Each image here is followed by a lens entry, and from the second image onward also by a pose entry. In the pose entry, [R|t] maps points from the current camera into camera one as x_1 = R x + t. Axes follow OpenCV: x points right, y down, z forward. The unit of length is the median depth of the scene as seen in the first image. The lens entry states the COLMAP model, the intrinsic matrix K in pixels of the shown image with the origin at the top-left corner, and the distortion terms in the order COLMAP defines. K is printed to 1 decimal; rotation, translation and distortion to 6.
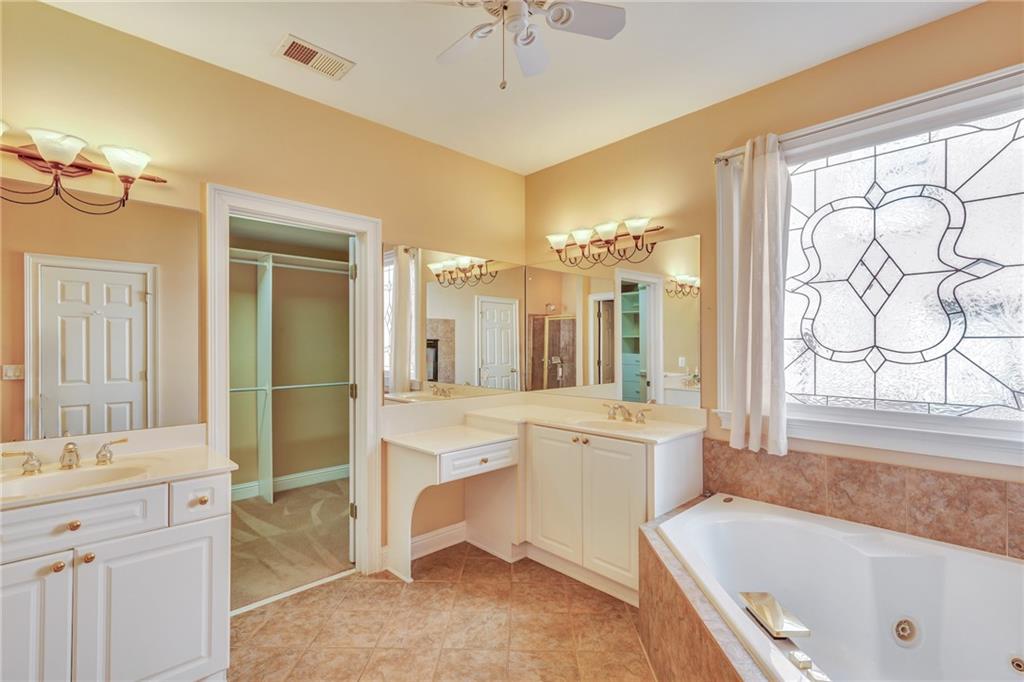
lens RADIAL K [[469.6, 0, 512.7], [0, 469.6, 346.2], [0, 0, 1]] dist [-0.000843, -0.000988]
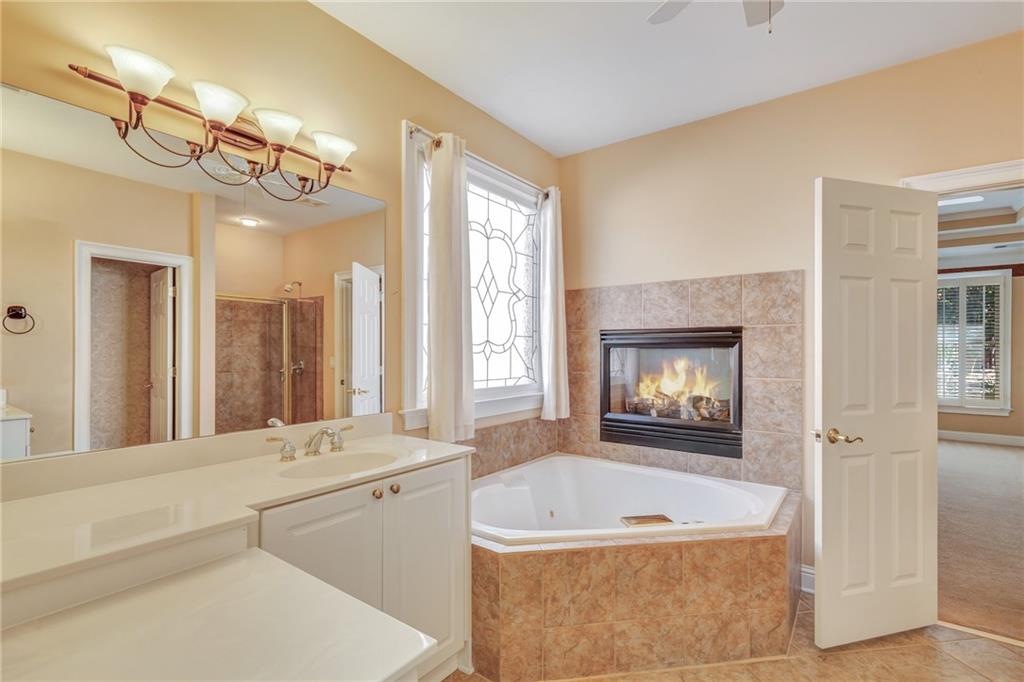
lens RADIAL K [[469.6, 0, 512.4], [0, 469.6, 342.2], [0, 0, 1]] dist [-0.000843, -0.000988]
pose [[-0.128792, 0.006704, 0.991649, -0.592033], [-0.006139, 0.999953, -0.007558, 0.014862], [-0.991653, -0.007061, -0.128745, 1.138830]]
